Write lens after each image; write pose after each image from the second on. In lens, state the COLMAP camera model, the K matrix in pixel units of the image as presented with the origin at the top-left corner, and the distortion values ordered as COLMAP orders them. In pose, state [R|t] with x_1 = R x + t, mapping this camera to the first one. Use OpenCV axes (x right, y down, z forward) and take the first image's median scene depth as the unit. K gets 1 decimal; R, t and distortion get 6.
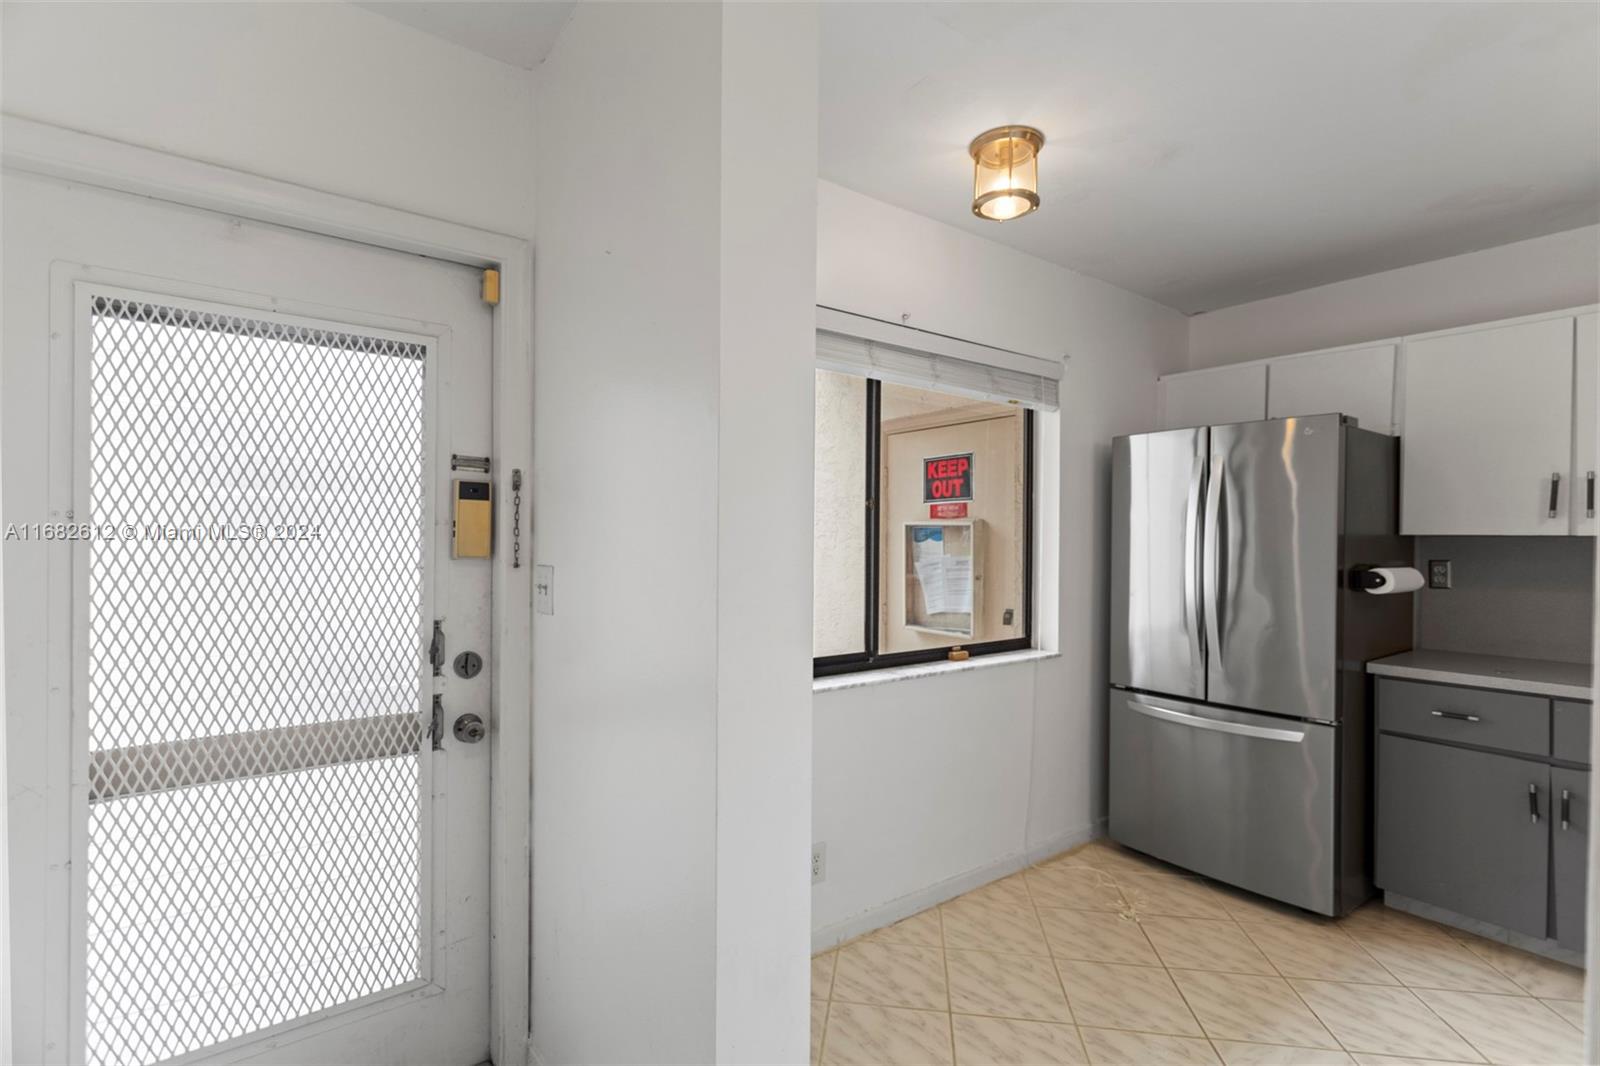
lens RADIAL K [[752.2, 0, 797.5], [0, 752.2, 540.5], [0, 0, 1]] dist [-0.002077, -0.000234]
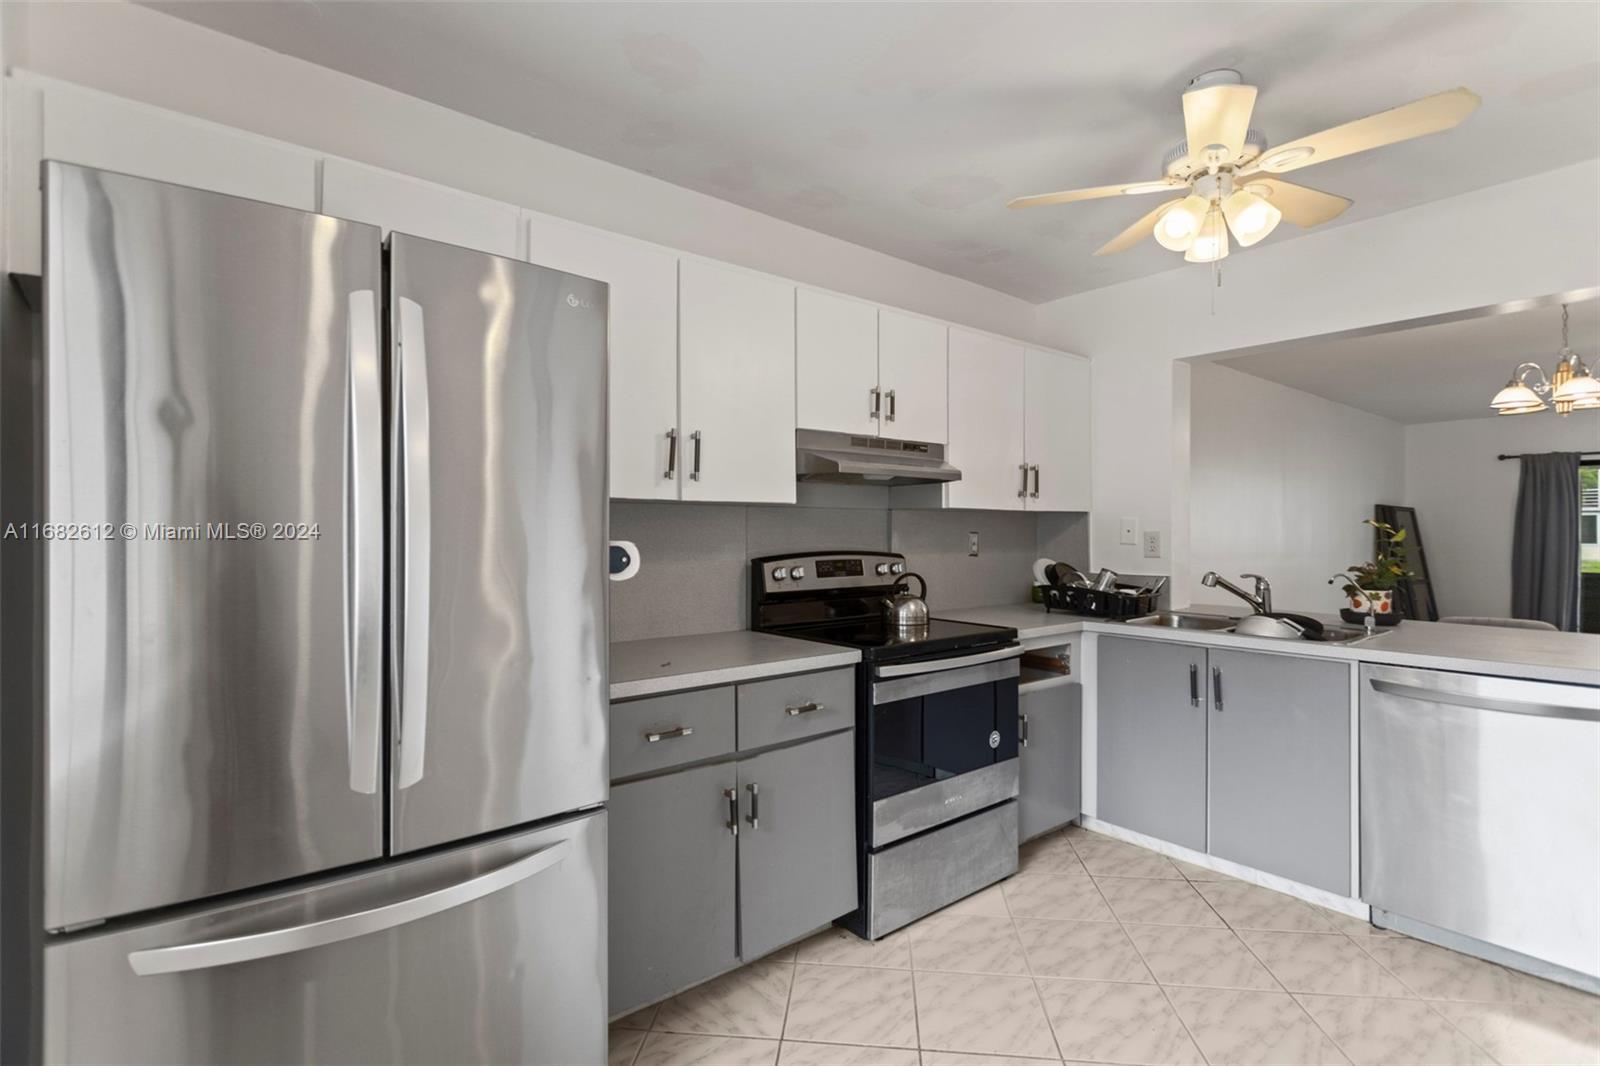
lens RADIAL K [[762.8, 0, 791.8], [0, 762.8, 527.6], [0, 0, 1]] dist [0.002563, -0.000078]
pose [[-0.040897, -0.002952, 0.999159, 0.110557], [0.000919, 0.999995, 0.002992, 0.024647], [-0.999163, 0.001041, -0.040894, 0.927732]]
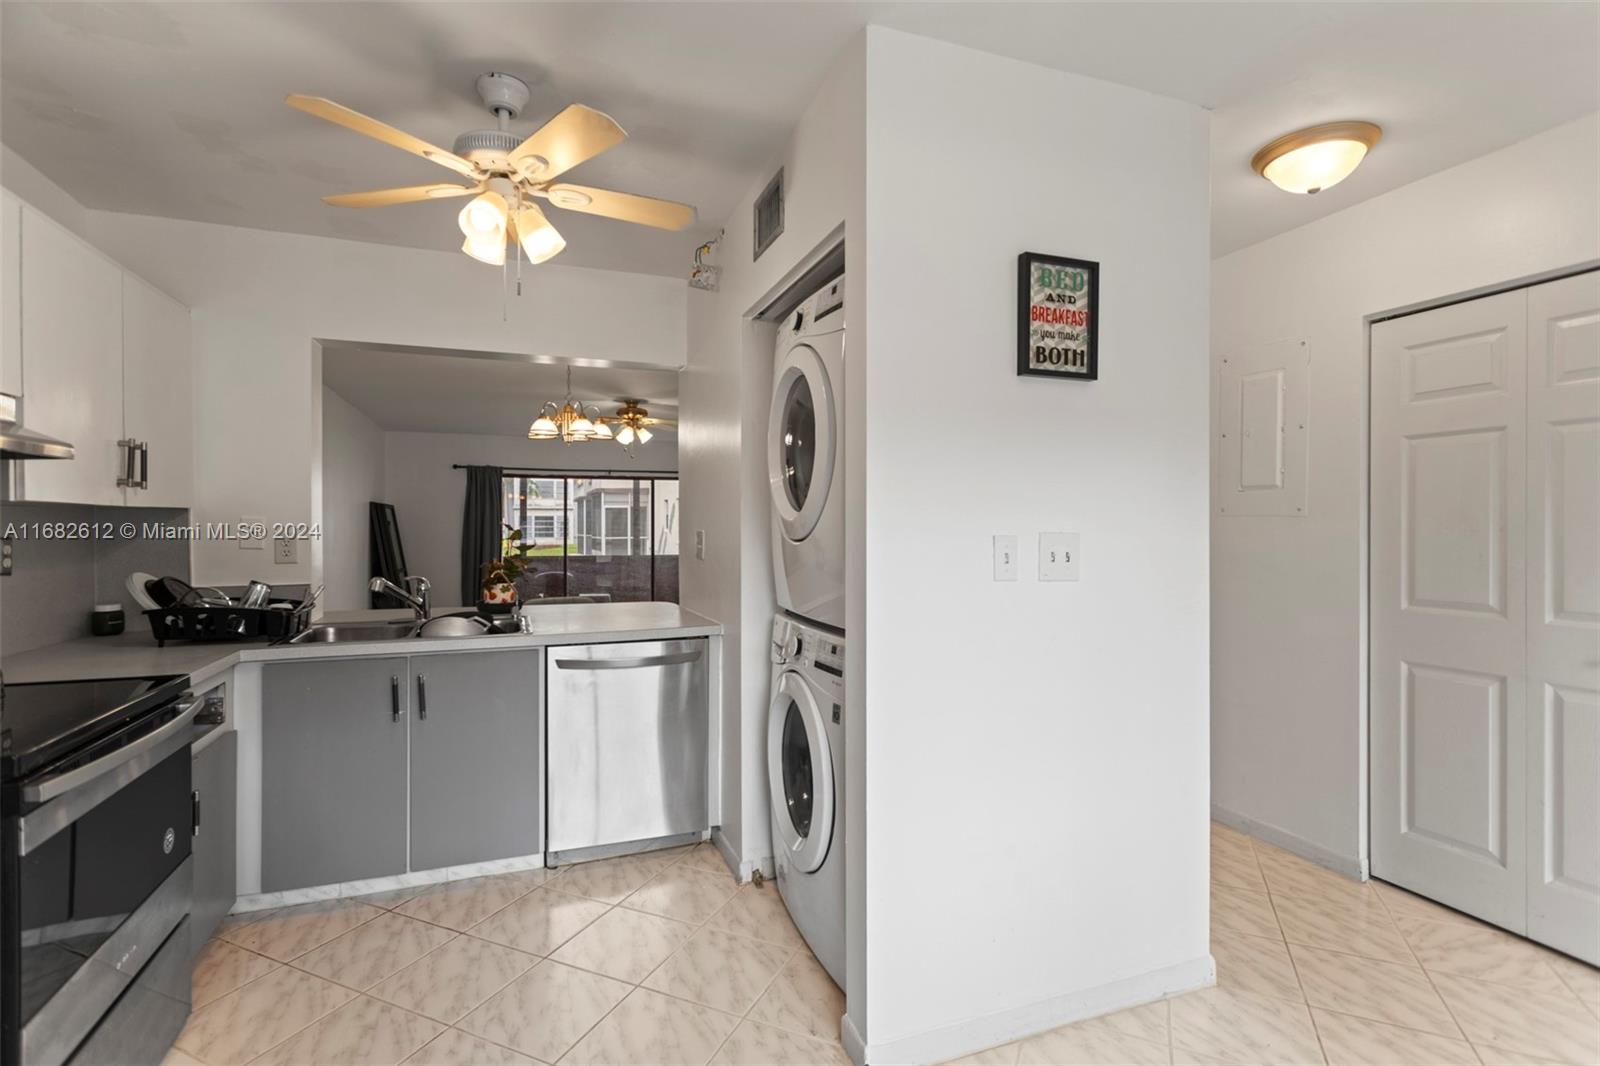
lens RADIAL K [[762.8, 0, 791.8], [0, 762.8, 527.6], [0, 0, 1]] dist [0.002563, -0.000078]
pose [[-0.960508, -0.009607, 0.278087, 0.394029], [-0.007273, 0.999929, 0.009426, 0.010264], [-0.278158, 0.007032, -0.960510, 1.146902]]
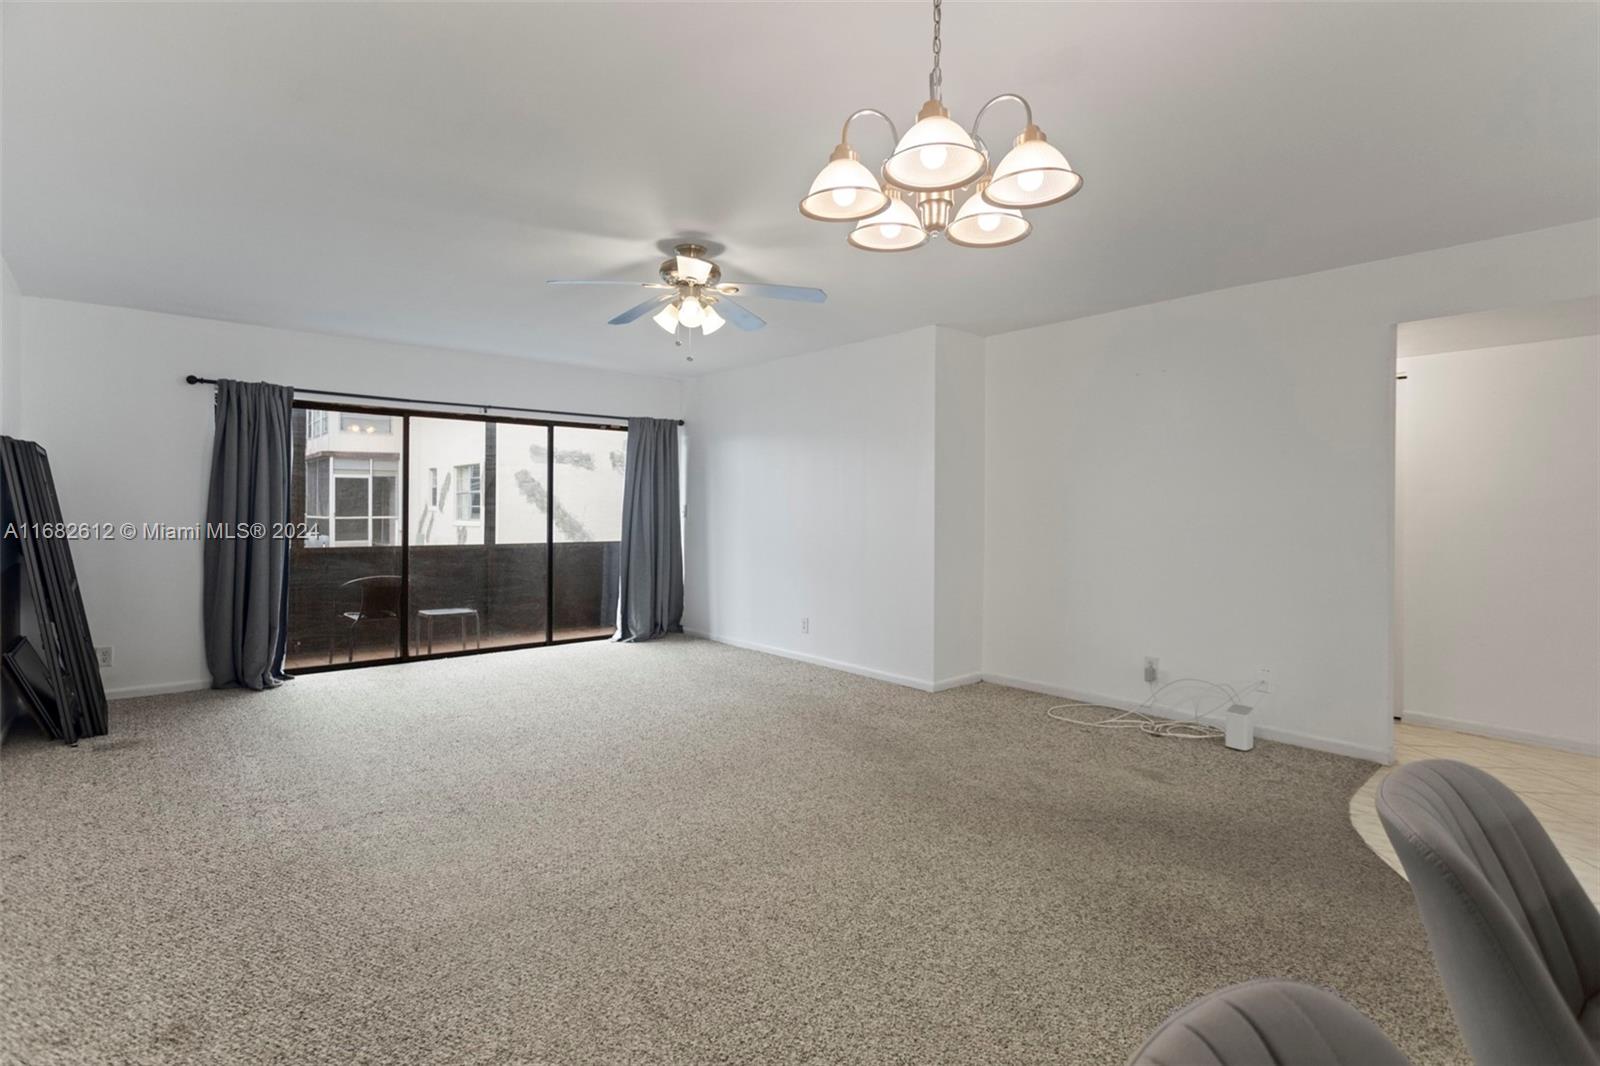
lens RADIAL K [[776.7, 0, 792.6], [0, 776.7, 509.4], [0, 0, 1]] dist [0.002275, -0.000135]
pose [[-0.997425, -0.014045, -0.070334, 1.680885], [-0.014662, 0.999858, 0.008272, 0.049259], [0.070207, 0.009282, -0.997489, 0.049329]]
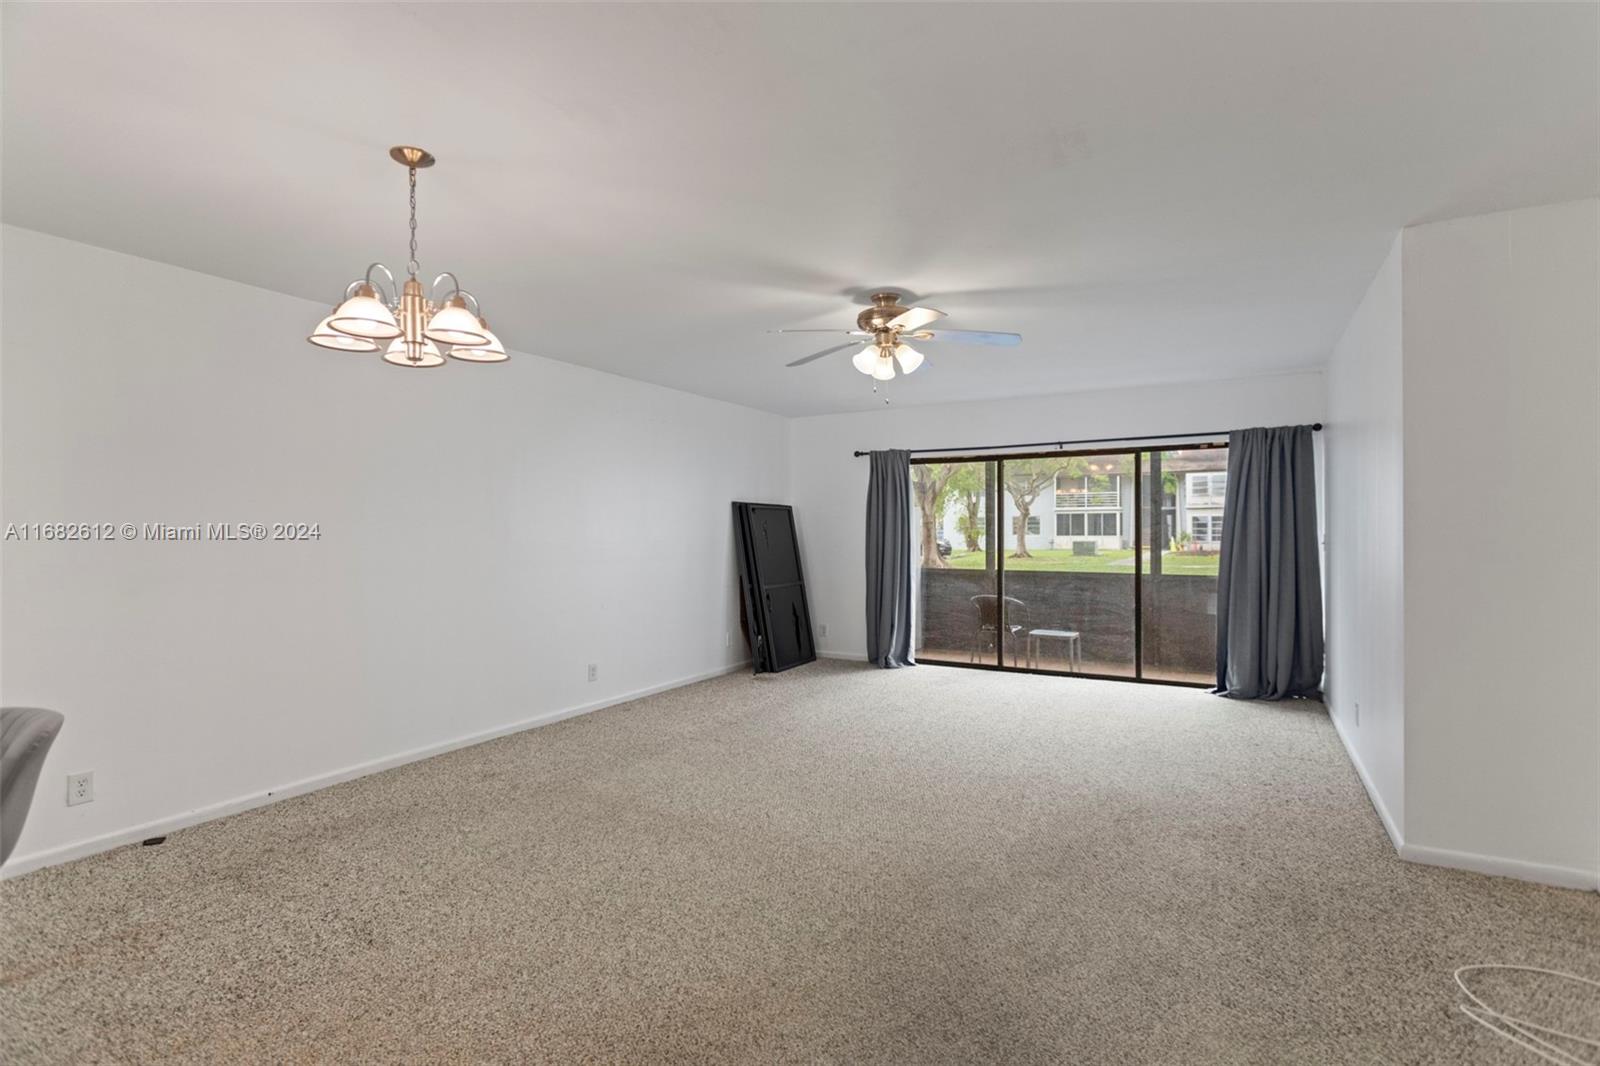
lens RADIAL K [[766.7, 0, 805.9], [0, 766.7, 532.4], [0, 0, 1]] dist [0.001394, -0.000199]
pose [[-0.411518, -0.010541, 0.911341, 0.432202], [0.004997, 0.999892, 0.013822, 0.017152], [-0.911388, 0.010242, -0.411421, -0.666676]]
